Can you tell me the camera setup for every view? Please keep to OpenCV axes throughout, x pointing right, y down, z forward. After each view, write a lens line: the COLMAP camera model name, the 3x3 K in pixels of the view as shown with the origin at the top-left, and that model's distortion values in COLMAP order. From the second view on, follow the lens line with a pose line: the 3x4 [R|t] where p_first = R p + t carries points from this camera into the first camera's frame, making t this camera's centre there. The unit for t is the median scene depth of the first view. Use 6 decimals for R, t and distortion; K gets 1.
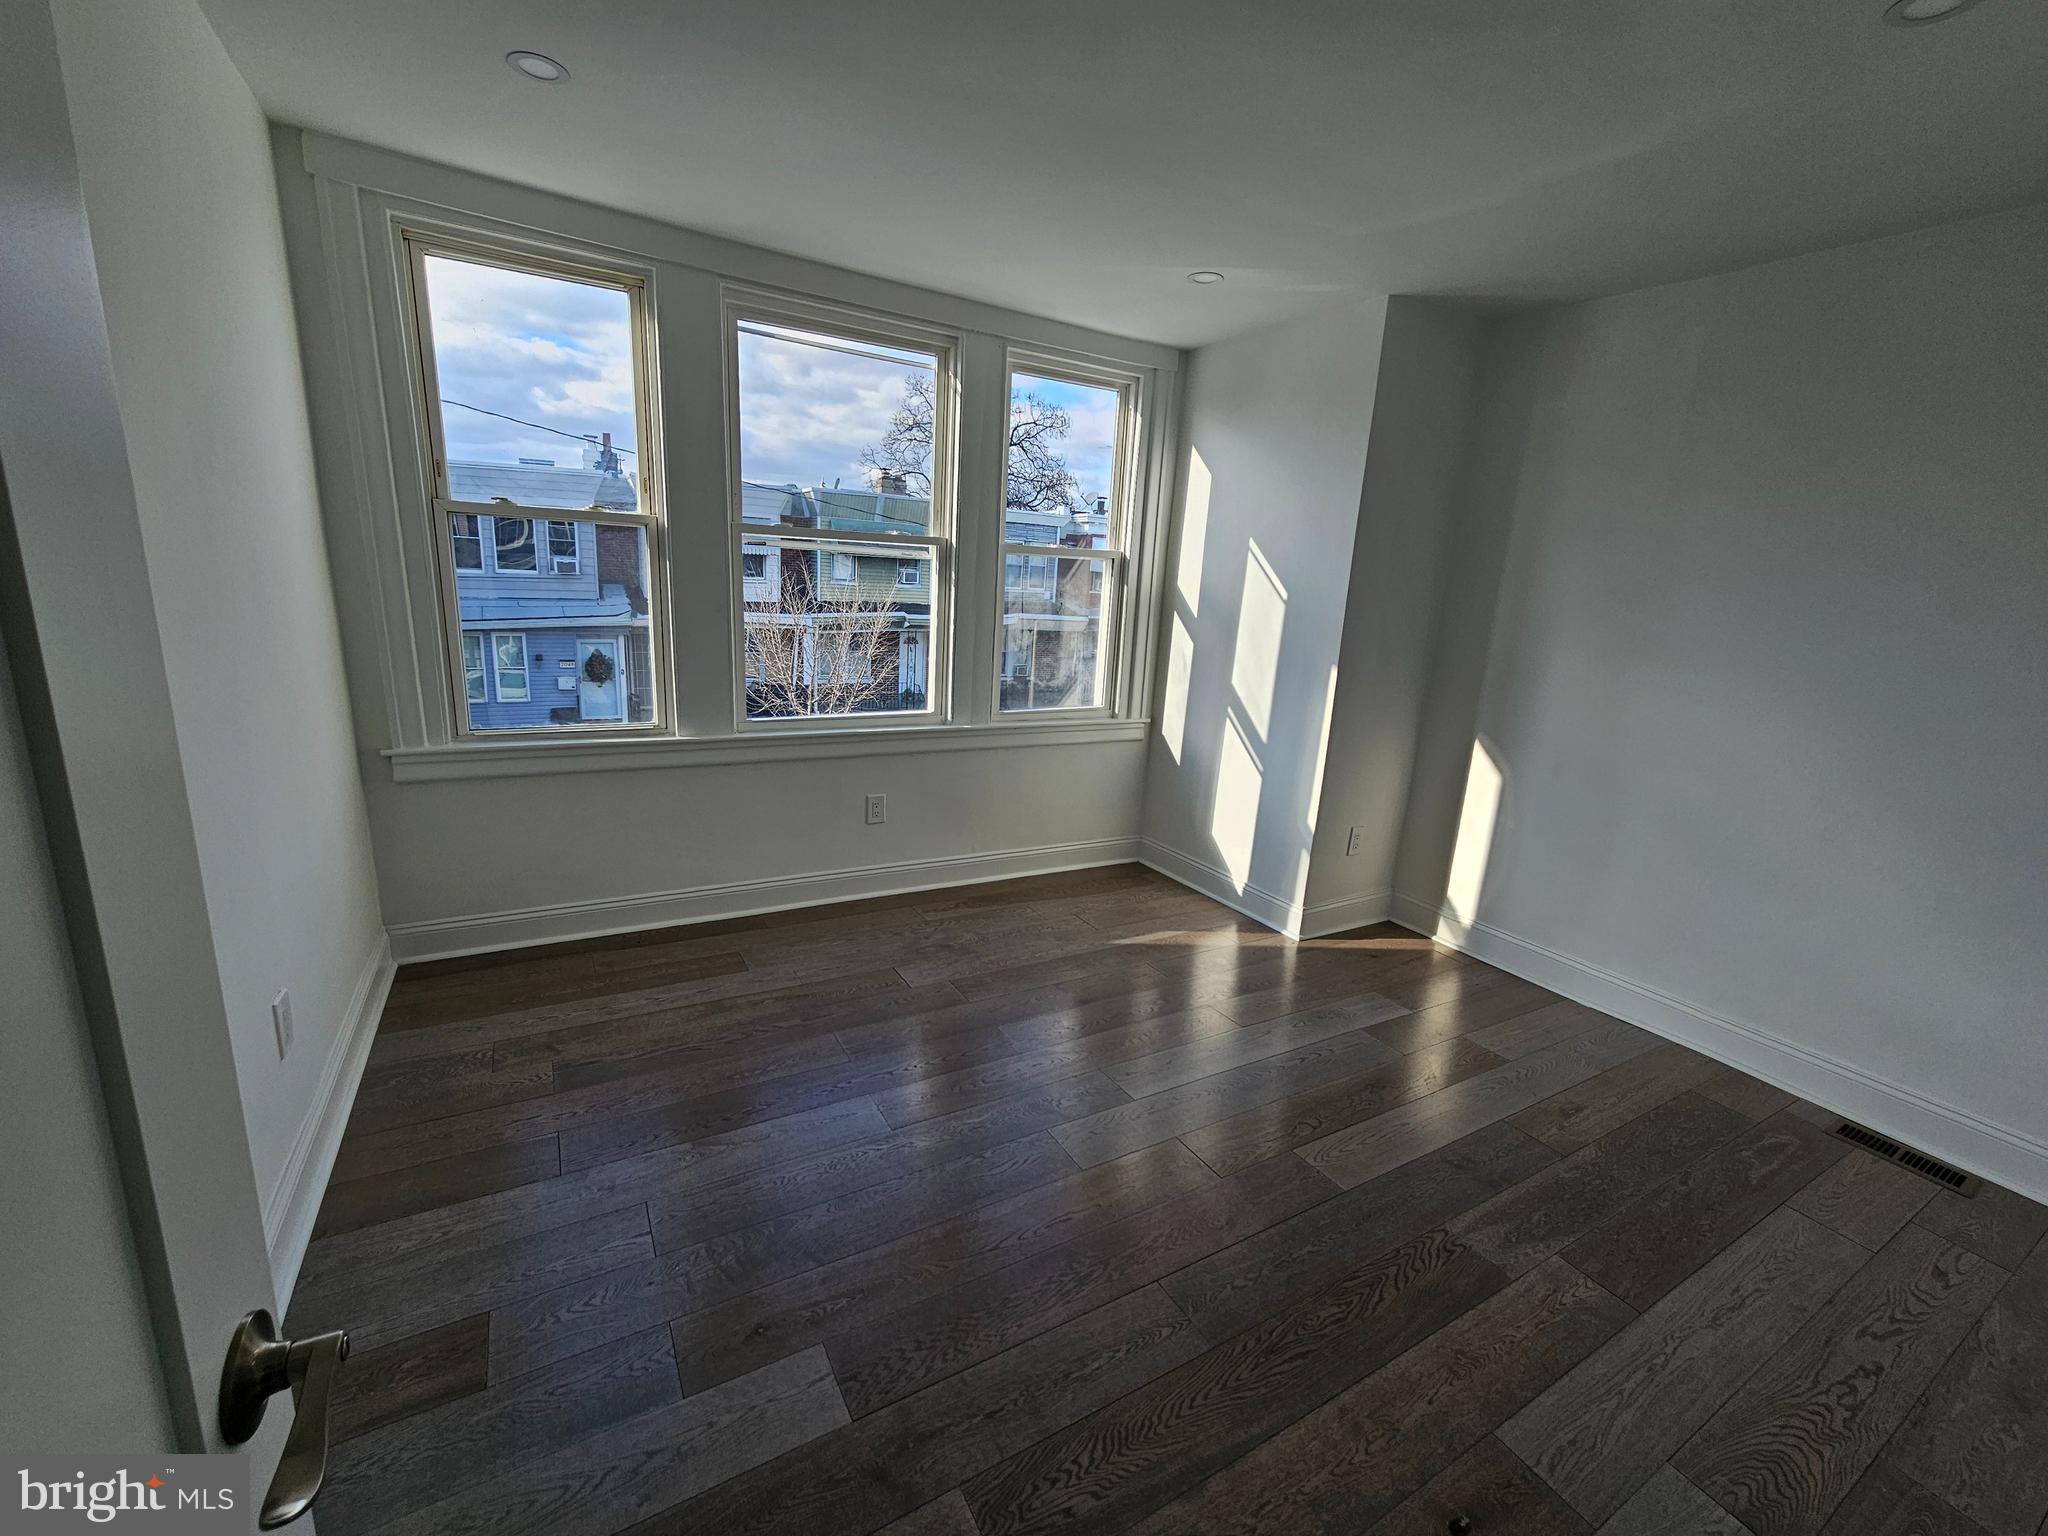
lens RADIAL K [[837.1, 0, 1021.6], [0, 837.1, 767.2], [0, 0, 1]] dist [-0.002975, 0.000180]
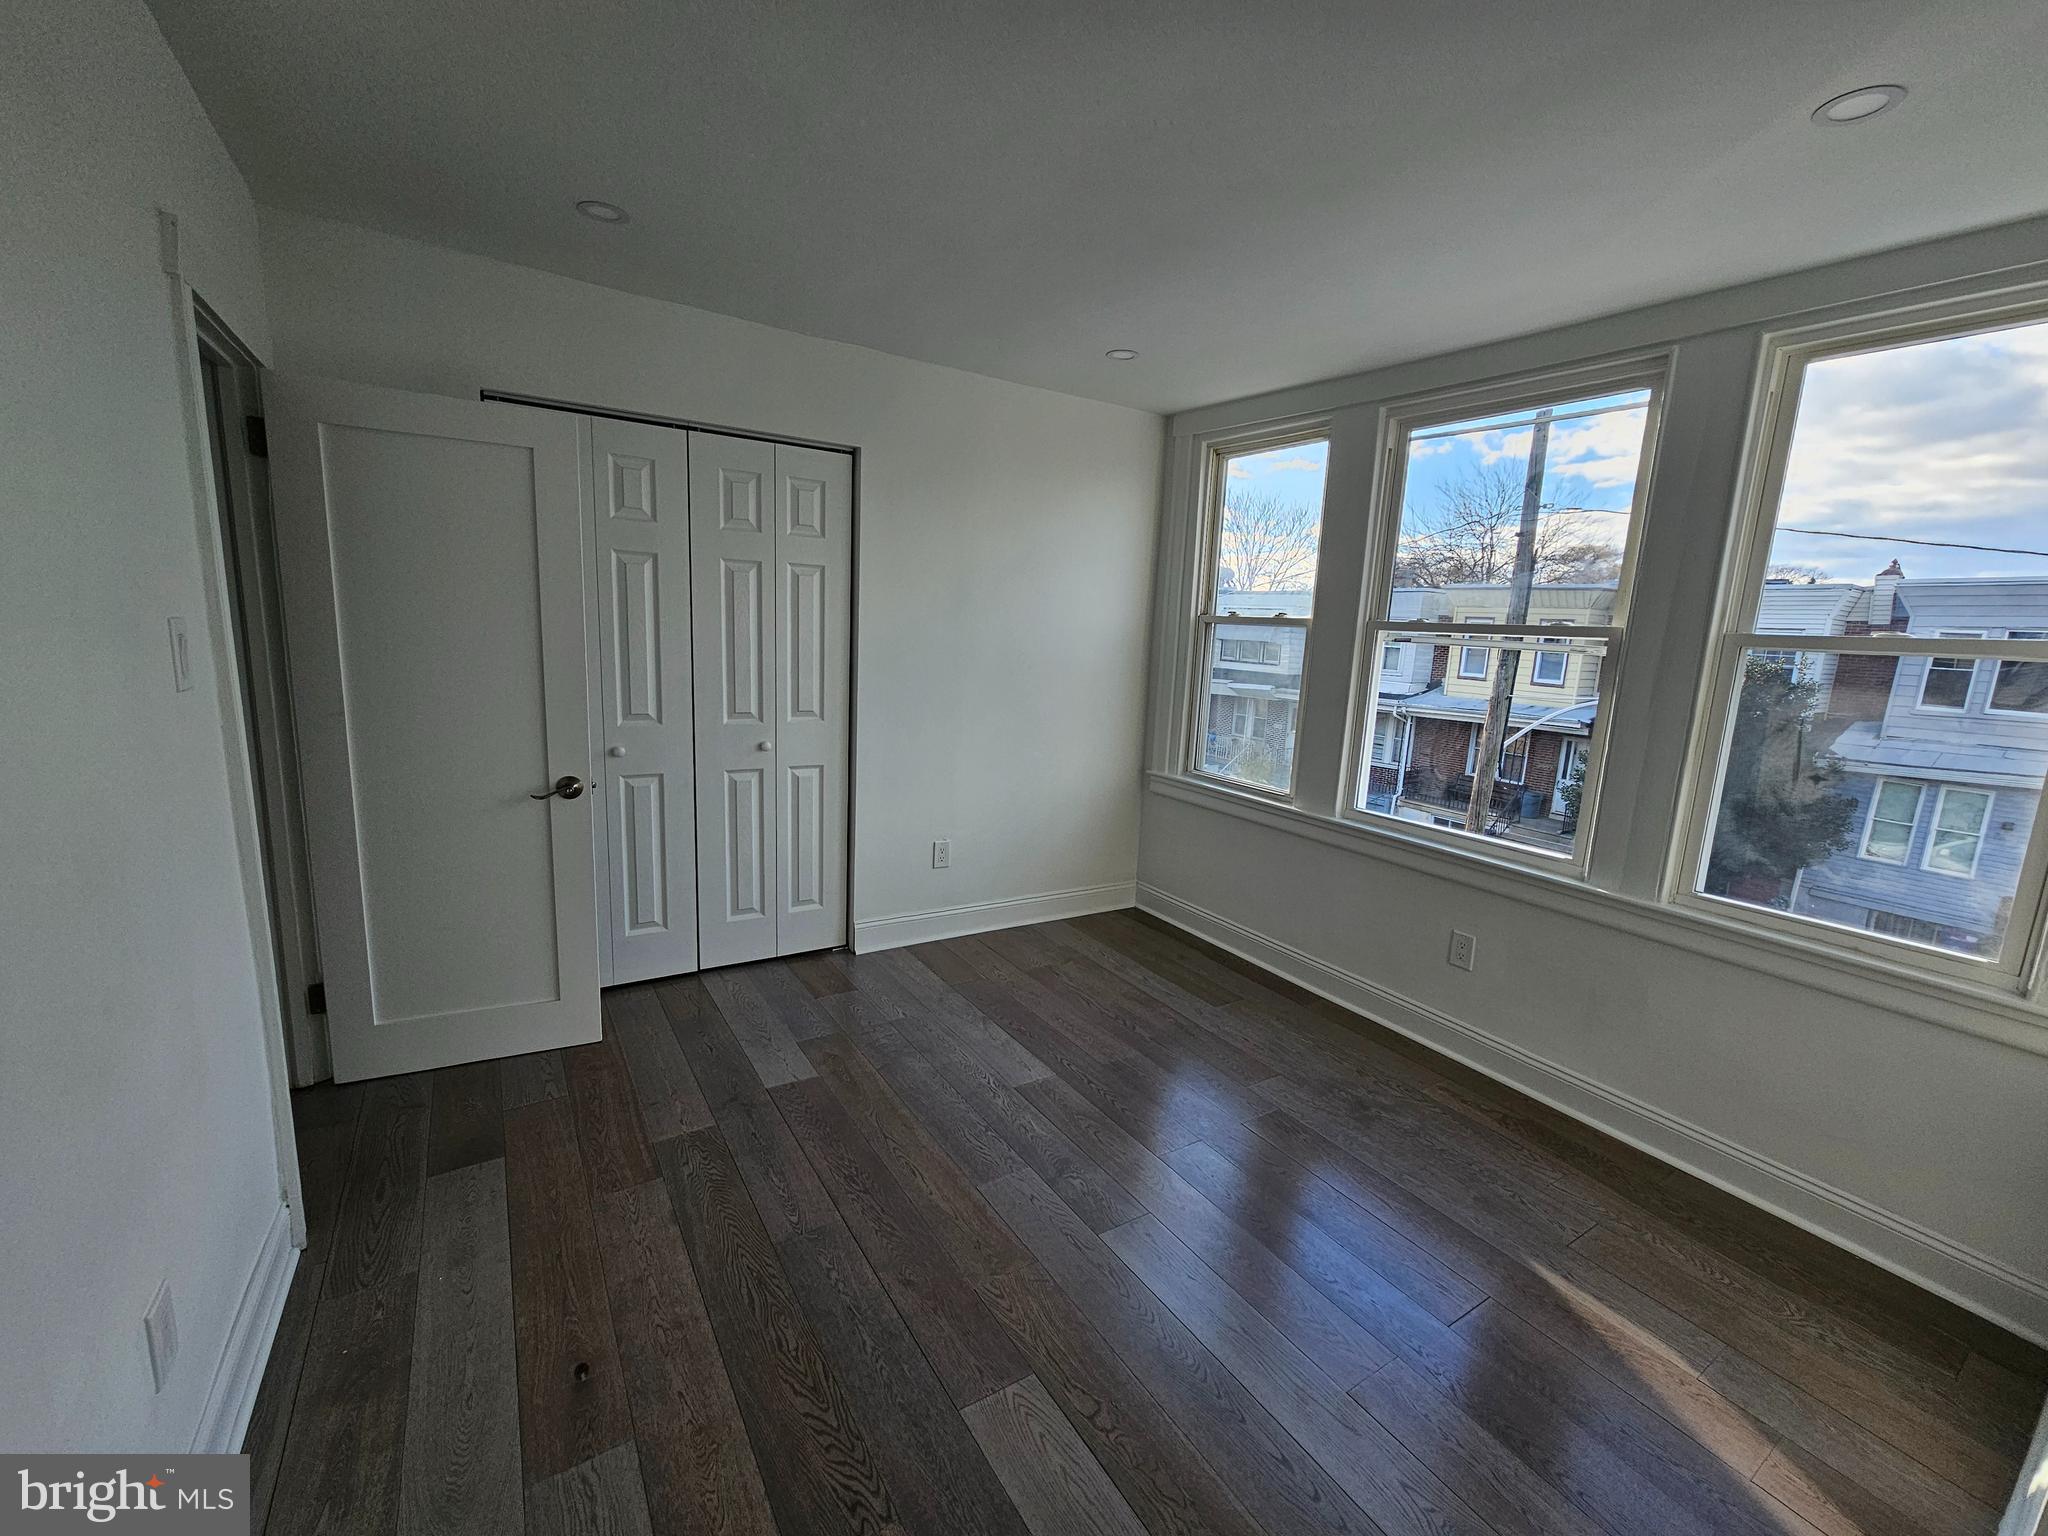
lens RADIAL K [[837.1, 0, 1022.1], [0, 837.1, 771.4], [0, 0, 1]] dist [-0.002975, 0.000180]
pose [[0.054178, 0.122814, -0.990950, 0.896237], [-0.272955, 0.956431, 0.103612, -0.129235], [0.960500, 0.264872, 0.085340, 0.688395]]
